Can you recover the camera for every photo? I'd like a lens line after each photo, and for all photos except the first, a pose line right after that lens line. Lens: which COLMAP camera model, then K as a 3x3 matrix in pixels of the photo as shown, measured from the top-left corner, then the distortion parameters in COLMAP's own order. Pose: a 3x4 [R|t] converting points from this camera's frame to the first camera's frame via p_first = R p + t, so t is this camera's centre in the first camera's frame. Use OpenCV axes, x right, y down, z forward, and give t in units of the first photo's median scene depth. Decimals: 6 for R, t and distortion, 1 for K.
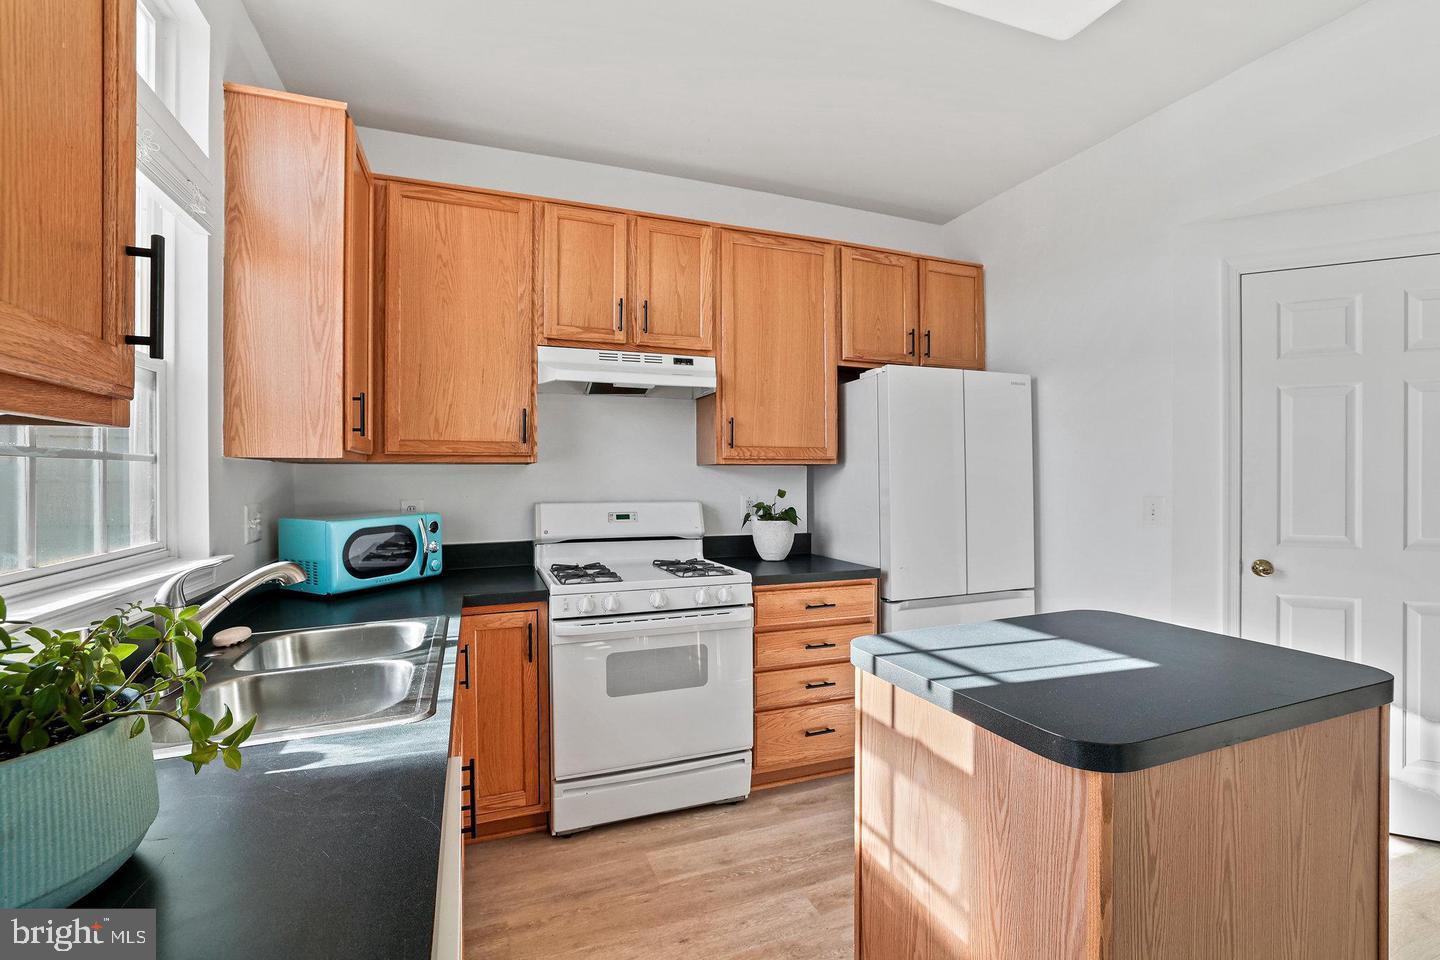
lens RADIAL K [[640.4, 0, 717.2], [0, 640.4, 477.9], [0, 0, 1]] dist [-0.040934, 0.014655]
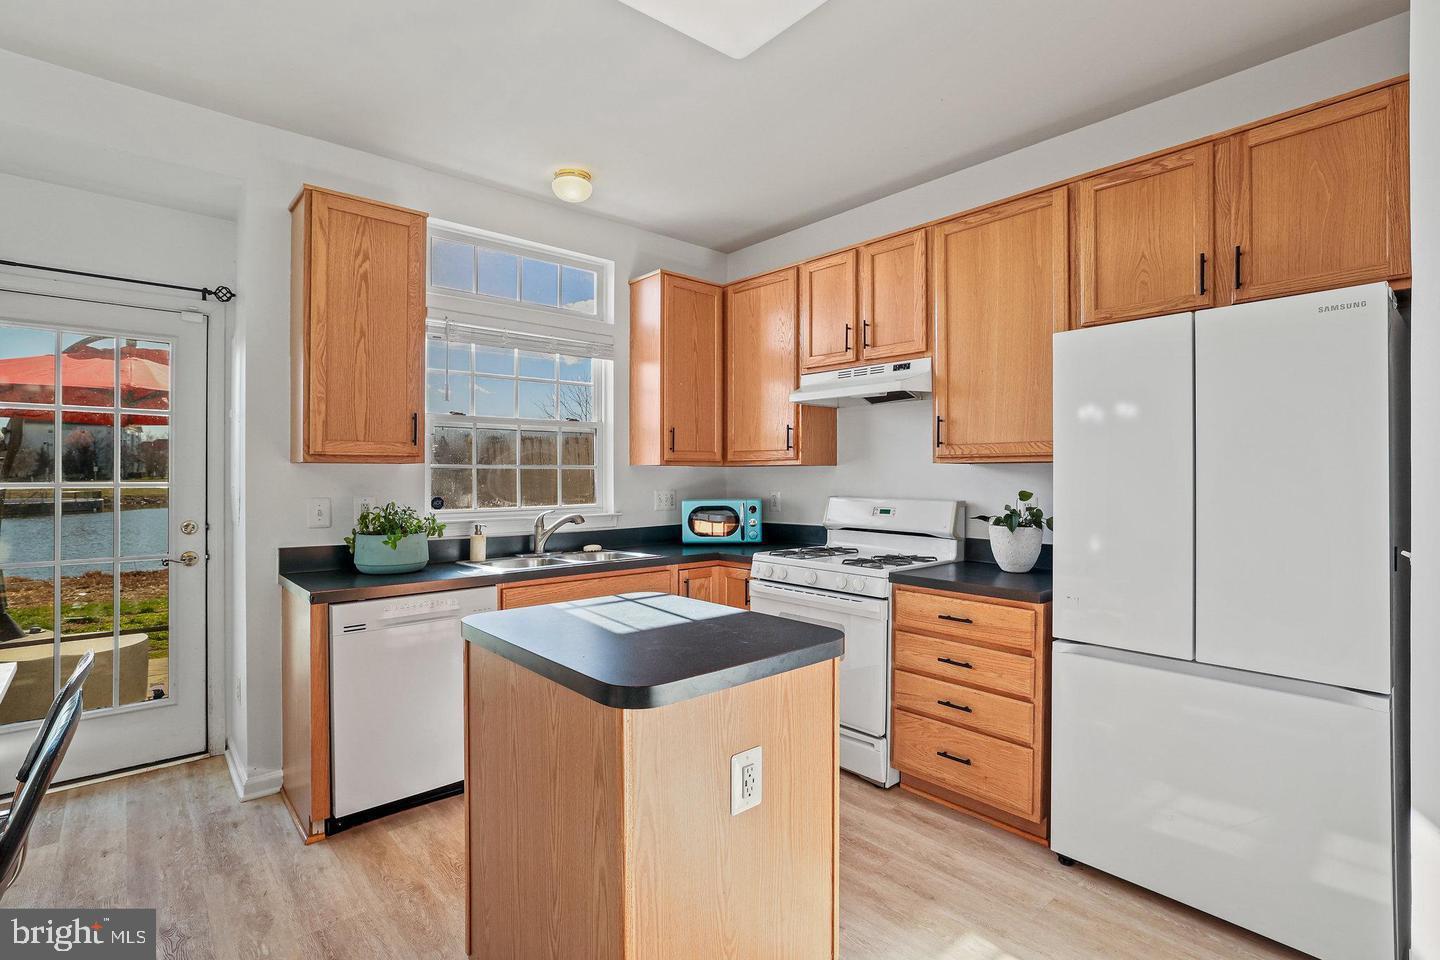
lens RADIAL K [[681.7, 0, 717.2], [0, 681.7, 472.2], [0, 0, 1]] dist [-0.037143, 0.013166]
pose [[0.347599, -0.001041, -0.937643, 0.954634], [-0.002661, 0.999994, -0.002097, -0.005036], [0.937639, 0.003223, 0.347595, 0.347259]]
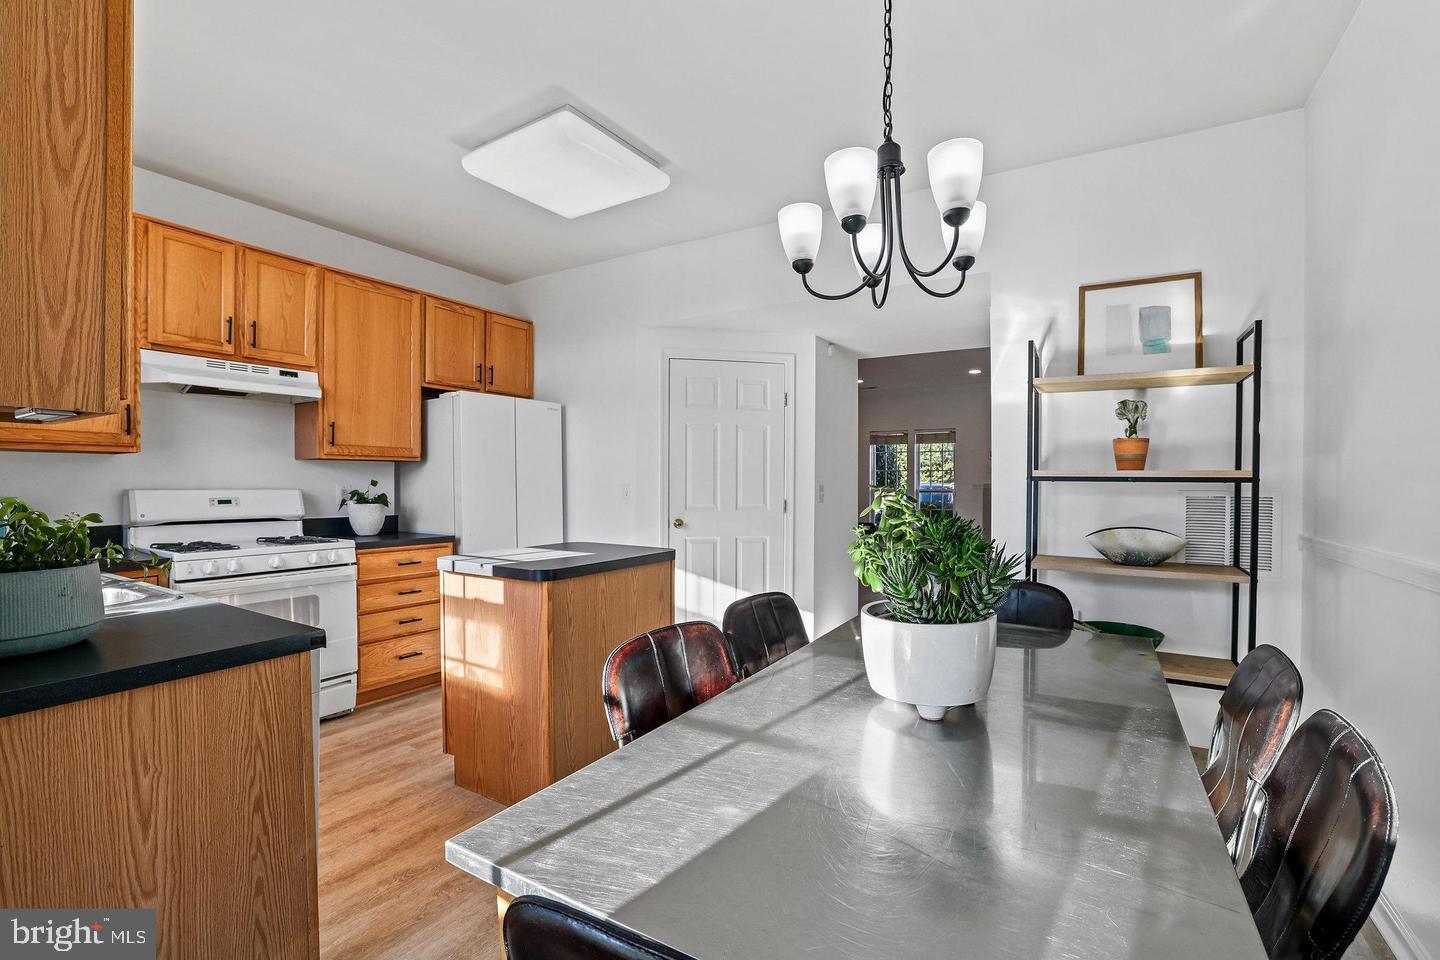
lens RADIAL K [[640.4, 0, 721.2], [0, 640.4, 489.4], [0, 0, 1]] dist [-0.040934, 0.014655]
pose [[0.797915, -0.001929, 0.602767, -0.127350], [-0.005577, 0.999928, 0.010584, 0.023485], [-0.602744, -0.011807, 0.797847, -0.494503]]
